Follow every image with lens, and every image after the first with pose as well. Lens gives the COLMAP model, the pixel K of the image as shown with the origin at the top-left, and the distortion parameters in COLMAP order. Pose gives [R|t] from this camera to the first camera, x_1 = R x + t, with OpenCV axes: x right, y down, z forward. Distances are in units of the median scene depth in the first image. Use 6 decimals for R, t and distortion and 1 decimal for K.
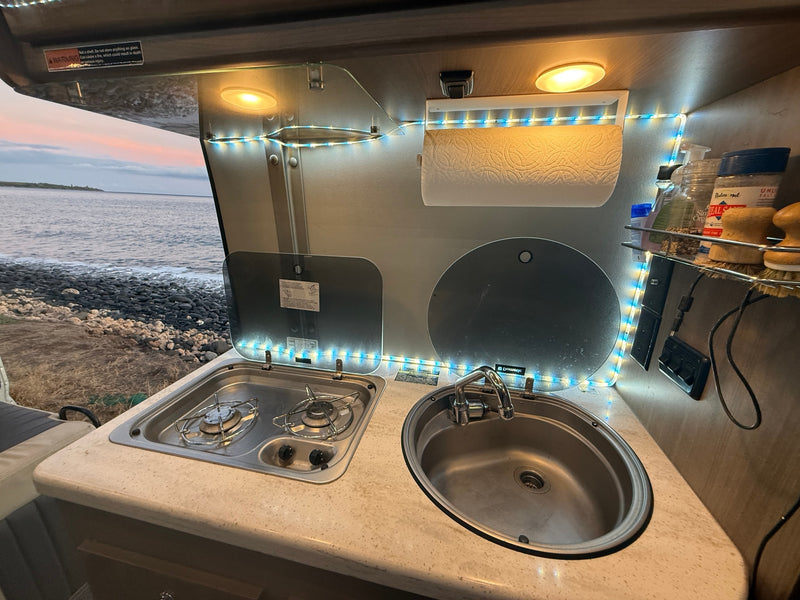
lens RADIAL K [[320.0, 0, 400.0], [0, 320.0, 300.0], [0, 0, 1]] dist [0.000406, -0.000127]
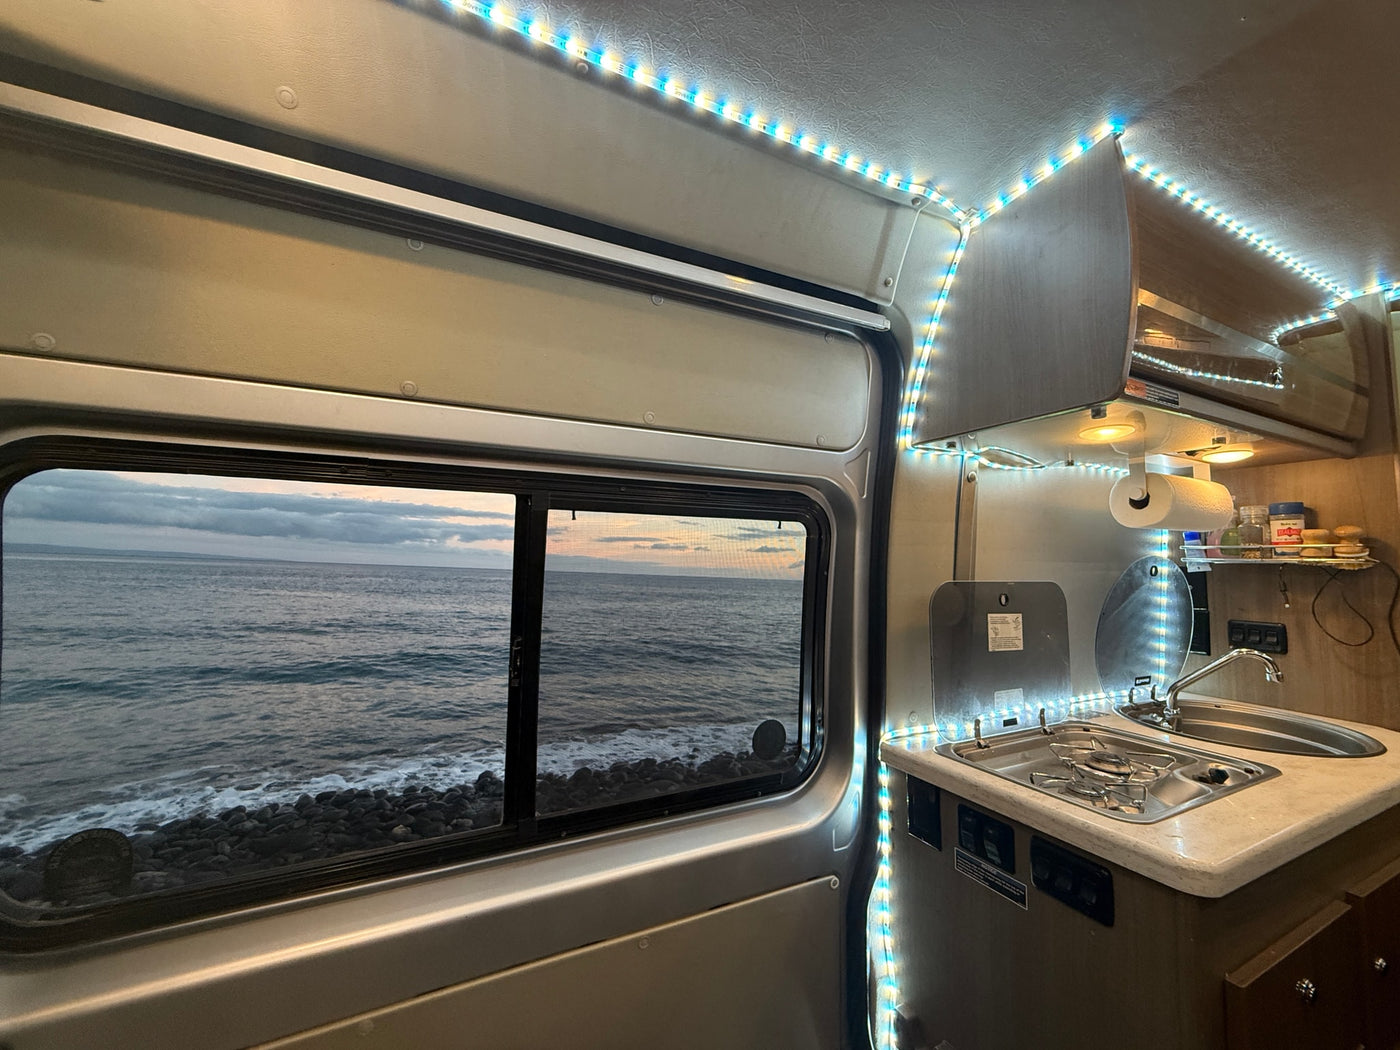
lens RADIAL K [[560.0, 0, 700.0], [0, 560.0, 525.0], [0, 0, 1]] dist [0.000406, -0.000127]
pose [[0.775758, 0.036474, 0.629975, -2.048622], [0.179750, 0.944196, -0.276014, -0.020822], [-0.604888, 0.327358, 0.725912, 0.391692]]
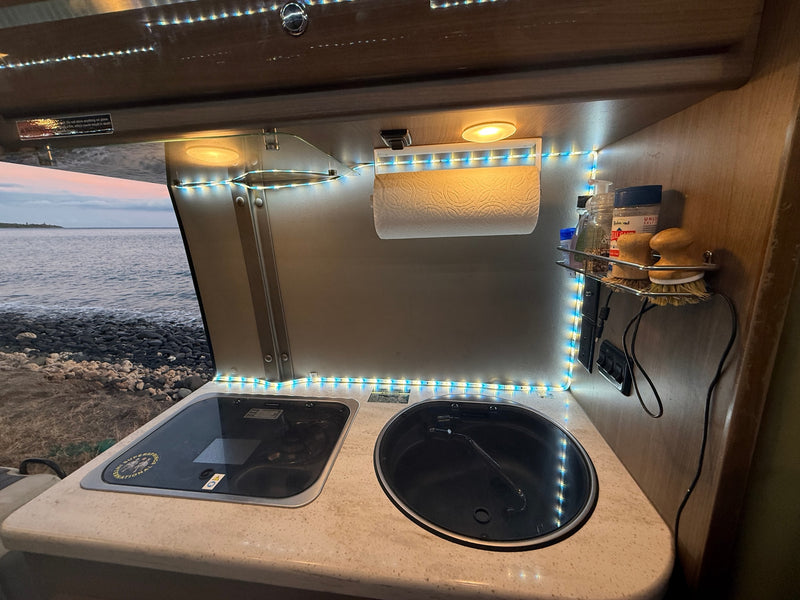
lens RADIAL K [[320.0, 0, 400.0], [0, 320.0, 300.0], [0, 0, 1]] dist [0.000406, -0.000127]
pose [[0.995738, -0.065096, 0.065327, 0.047731], [0.068929, 0.995920, -0.058242, -0.013220], [-0.061269, 0.062497, 0.996163, -0.078173]]
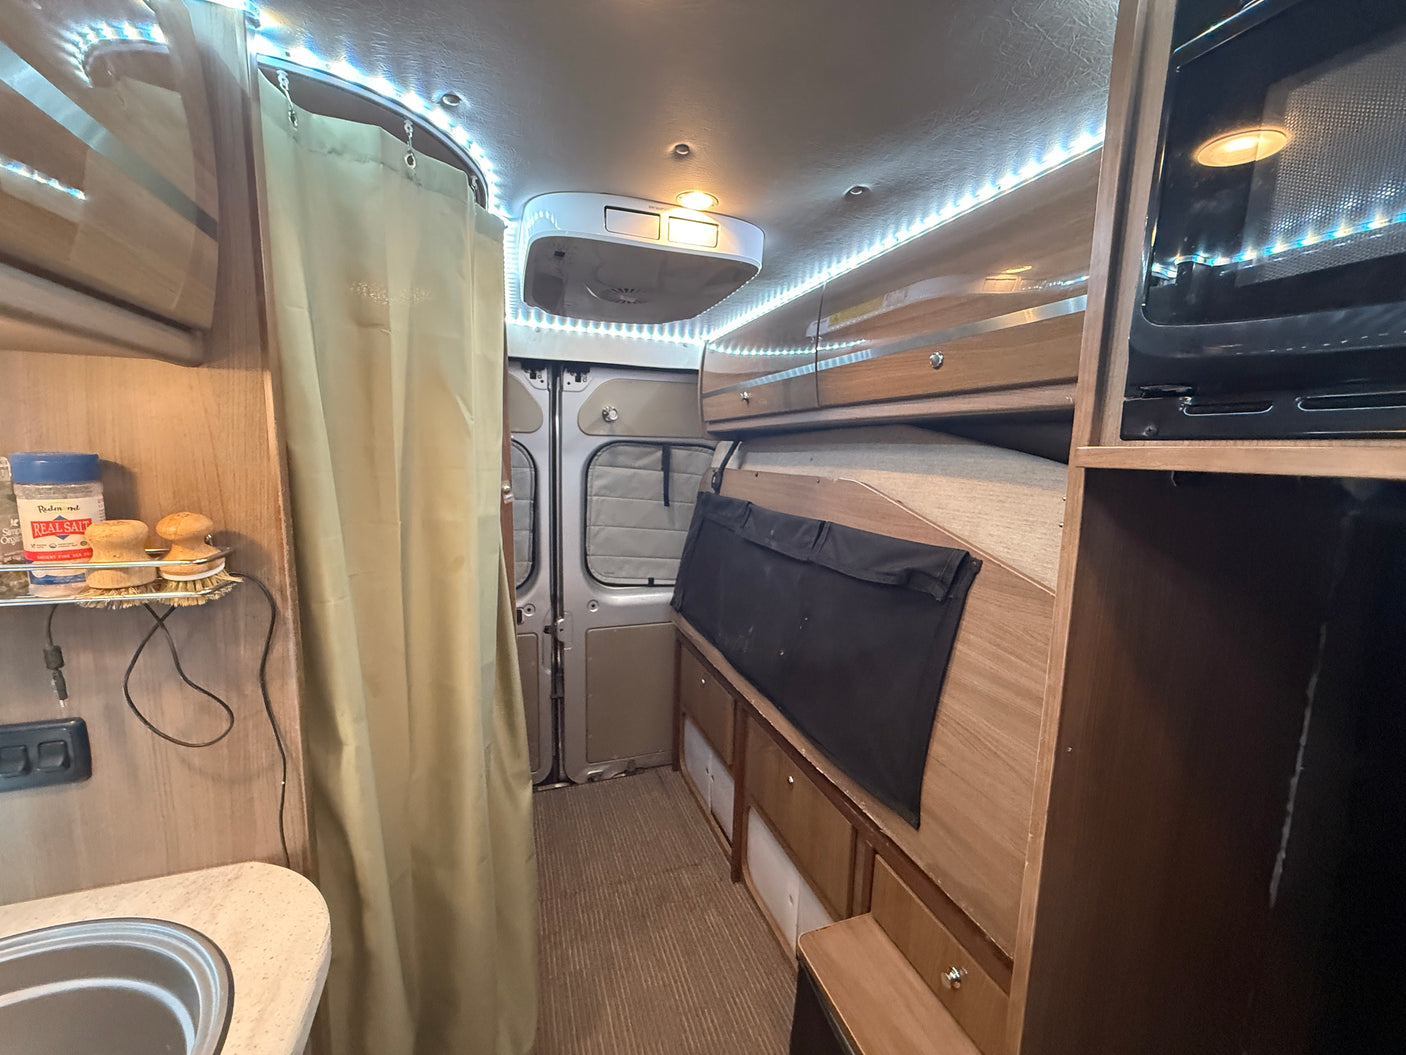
lens RADIAL K [[562.4, 0, 703.0], [0, 562.4, 527.5], [0, 0, 1]] dist [0.000406, -0.000127]
pose [[-0.547034, -0.142315, 0.824925, -0.519659], [0.199538, 0.934870, 0.293602, -0.205778], [-0.812981, 0.325214, -0.483009, 0.227759]]
